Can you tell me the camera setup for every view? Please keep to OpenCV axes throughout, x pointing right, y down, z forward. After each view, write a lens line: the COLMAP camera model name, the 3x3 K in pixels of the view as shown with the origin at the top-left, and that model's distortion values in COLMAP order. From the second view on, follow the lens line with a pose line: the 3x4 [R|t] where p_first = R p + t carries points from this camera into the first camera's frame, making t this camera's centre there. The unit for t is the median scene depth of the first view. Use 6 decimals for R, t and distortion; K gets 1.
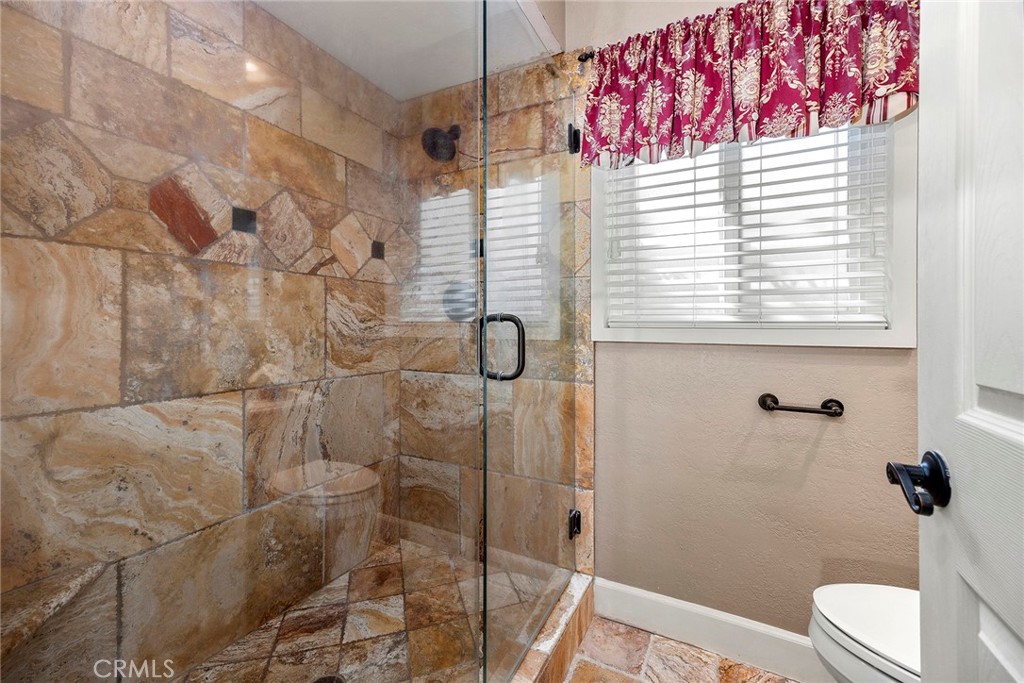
lens RADIAL K [[407.6, 0, 523.4], [0, 407.6, 327.1], [0, 0, 1]] dist [0.008778, -0.000340]
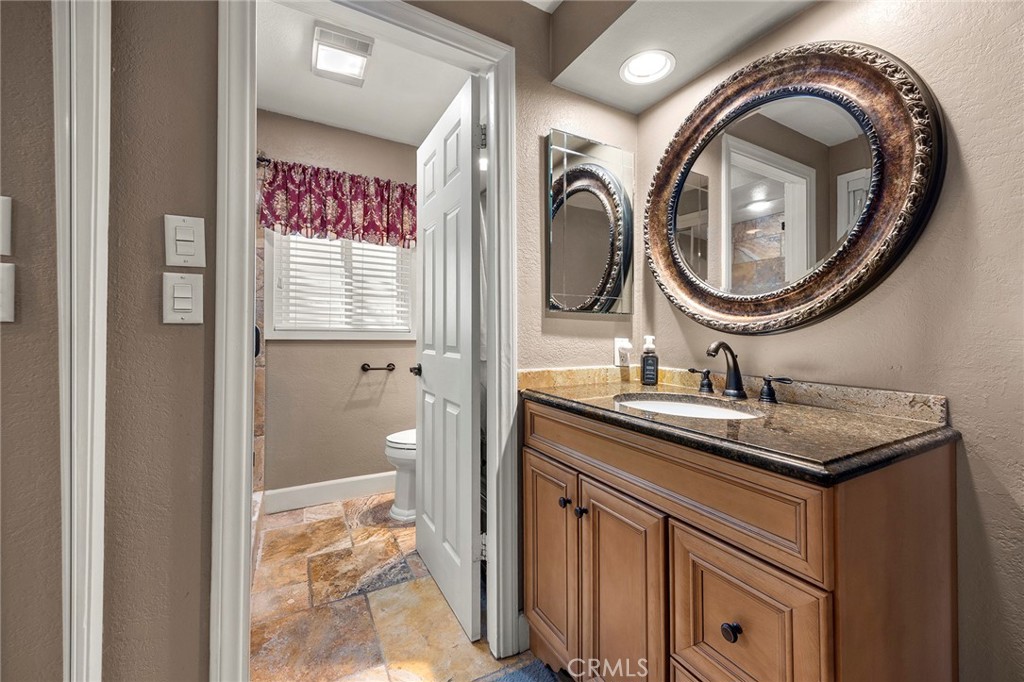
lens RADIAL K [[407.6, 0, 511.8], [0, 407.6, 332.0], [0, 0, 1]] dist [0.008778, -0.000340]
pose [[0.560604, 0.007112, 0.828053, -0.667242], [-0.001338, 0.999970, -0.007683, 0.017613], [-0.828083, 0.003200, 0.560597, -0.738393]]
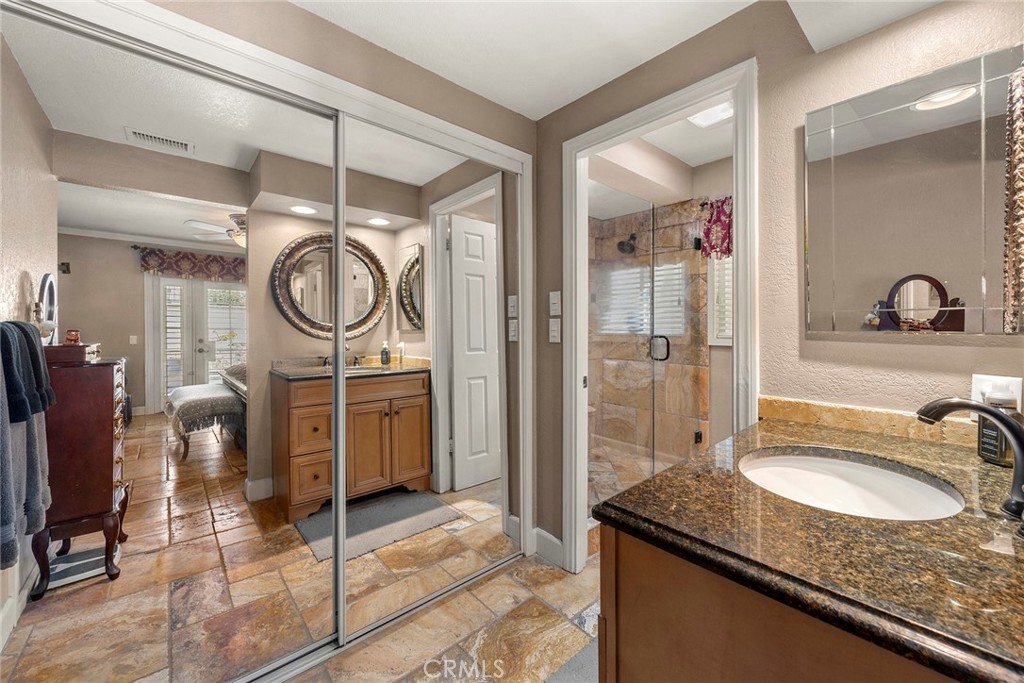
lens RADIAL K [[407.6, 0, 511.9], [0, 407.6, 326.7], [0, 0, 1]] dist [0.008778, -0.000340]
pose [[0.924898, -0.000989, -0.380214, 0.046996], [0.000640, 0.999999, -0.001044, -0.060719], [0.380215, 0.000722, 0.924898, -1.323942]]
